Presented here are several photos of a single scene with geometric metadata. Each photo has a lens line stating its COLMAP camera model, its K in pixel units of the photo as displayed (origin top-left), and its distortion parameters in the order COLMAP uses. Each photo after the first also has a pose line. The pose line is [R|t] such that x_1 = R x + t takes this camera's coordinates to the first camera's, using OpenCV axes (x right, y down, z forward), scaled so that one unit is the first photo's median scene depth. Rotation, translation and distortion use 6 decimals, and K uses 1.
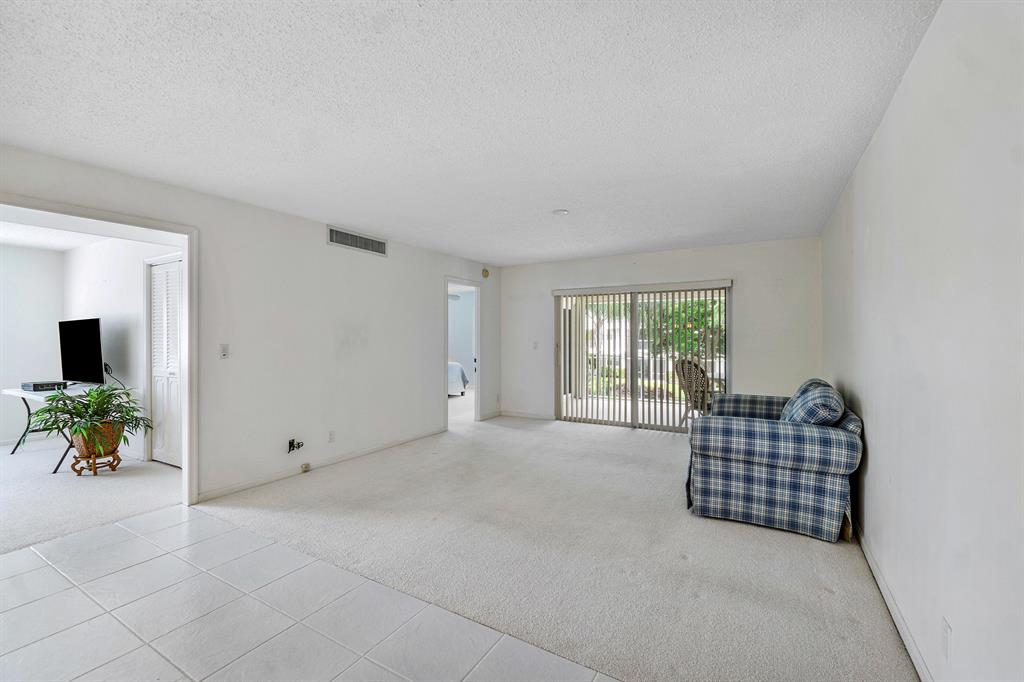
lens RADIAL K [[445.4, 0, 508.4], [0, 445.4, 337.3], [0, 0, 1]] dist [-0.003639, 0.000435]
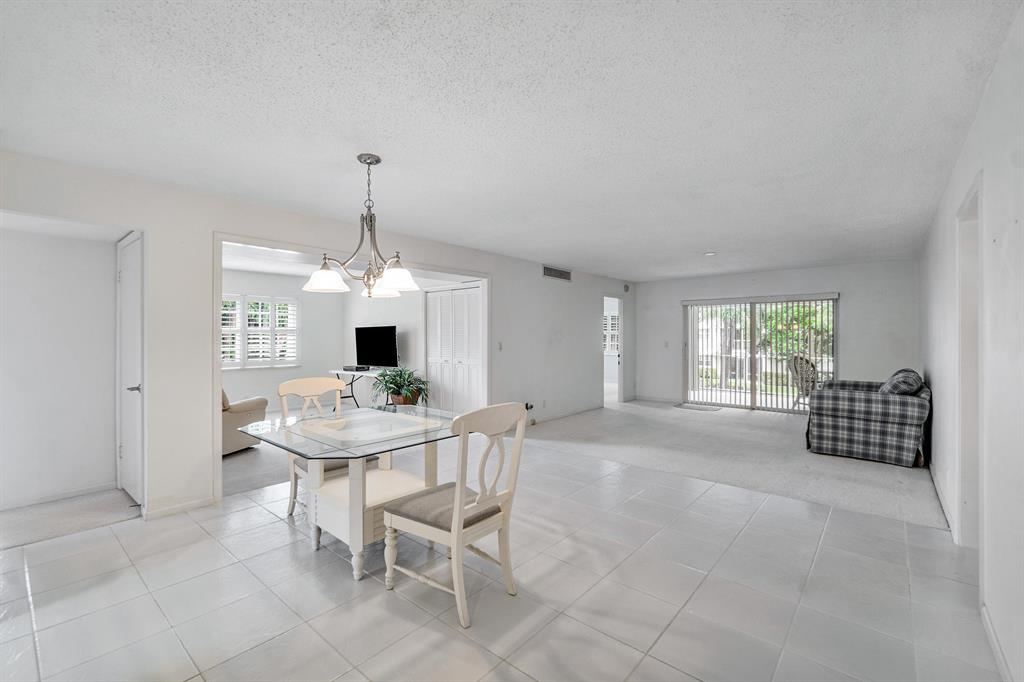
lens RADIAL K [[445.4, 0, 505.2], [0, 445.4, 336.2], [0, 0, 1]] dist [-0.003639, 0.000435]
pose [[0.984112, 0.000922, -0.177547, -0.275347], [-0.001393, 0.999996, -0.002529, -0.002092], [0.177544, 0.002736, 0.984109, -0.547879]]
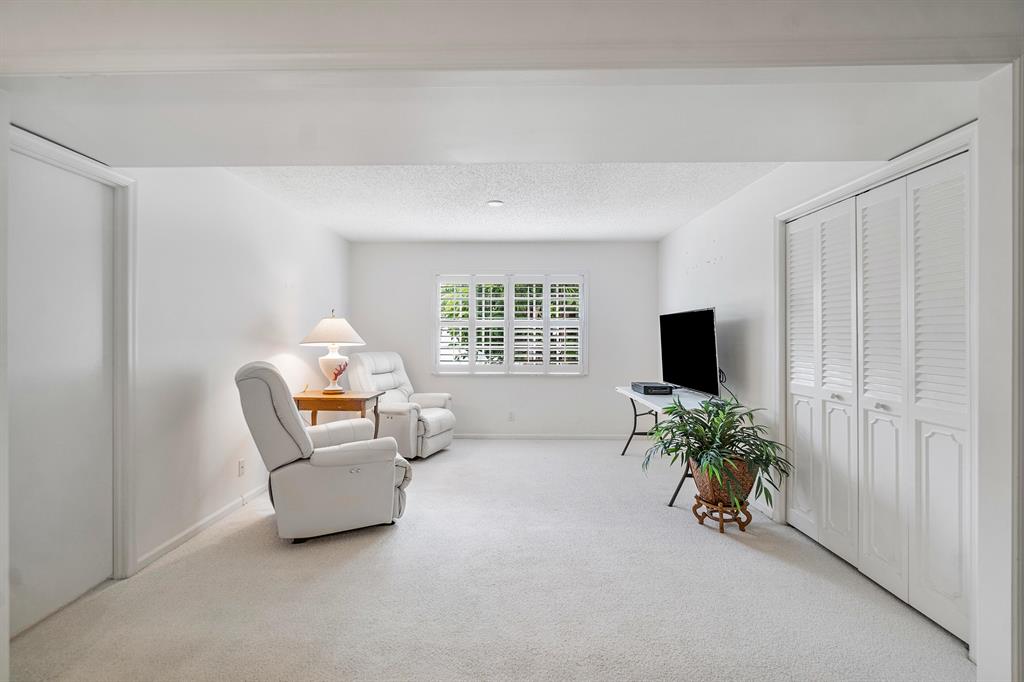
lens RADIAL K [[445.4, 0, 509.9], [0, 445.4, 333.8], [0, 0, 1]] dist [-0.003639, 0.000435]
pose [[0.512263, 0.002835, -0.858824, -0.496837], [-0.007661, 0.999970, -0.001269, 0.005625], [0.858794, 0.007230, 0.512270, 0.354294]]
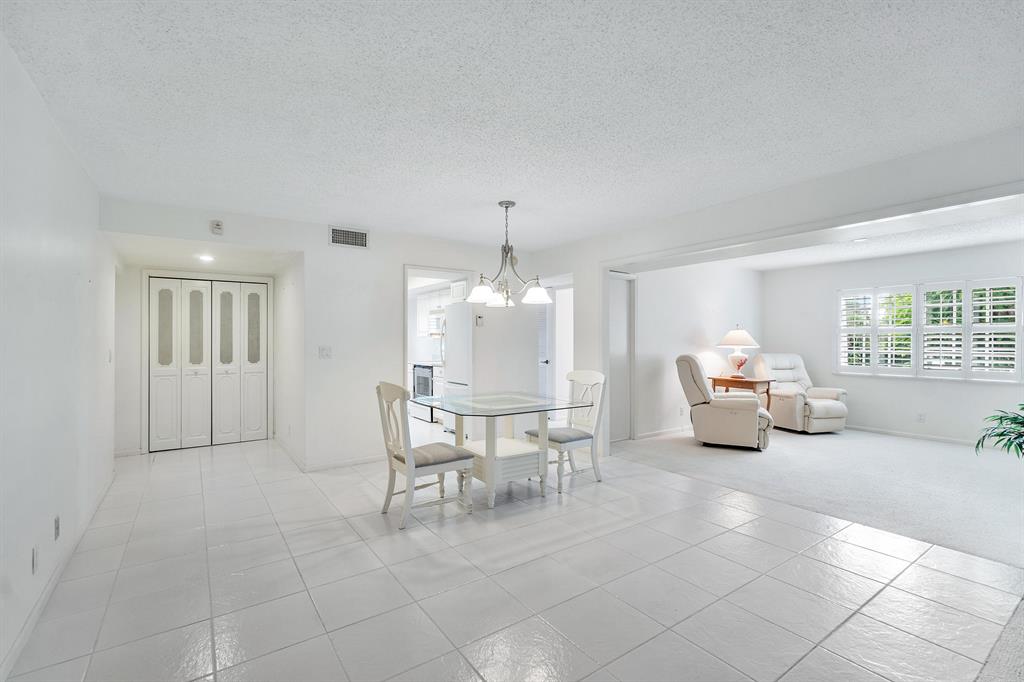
lens RADIAL K [[445.4, 0, 495.6], [0, 445.4, 339.6], [0, 0, 1]] dist [-0.003639, 0.000435]
pose [[-0.422547, 0.005812, -0.906322, 0.223528], [-0.002449, 0.999968, 0.007555, -0.002996], [0.906338, 0.005411, -0.422519, 0.418806]]
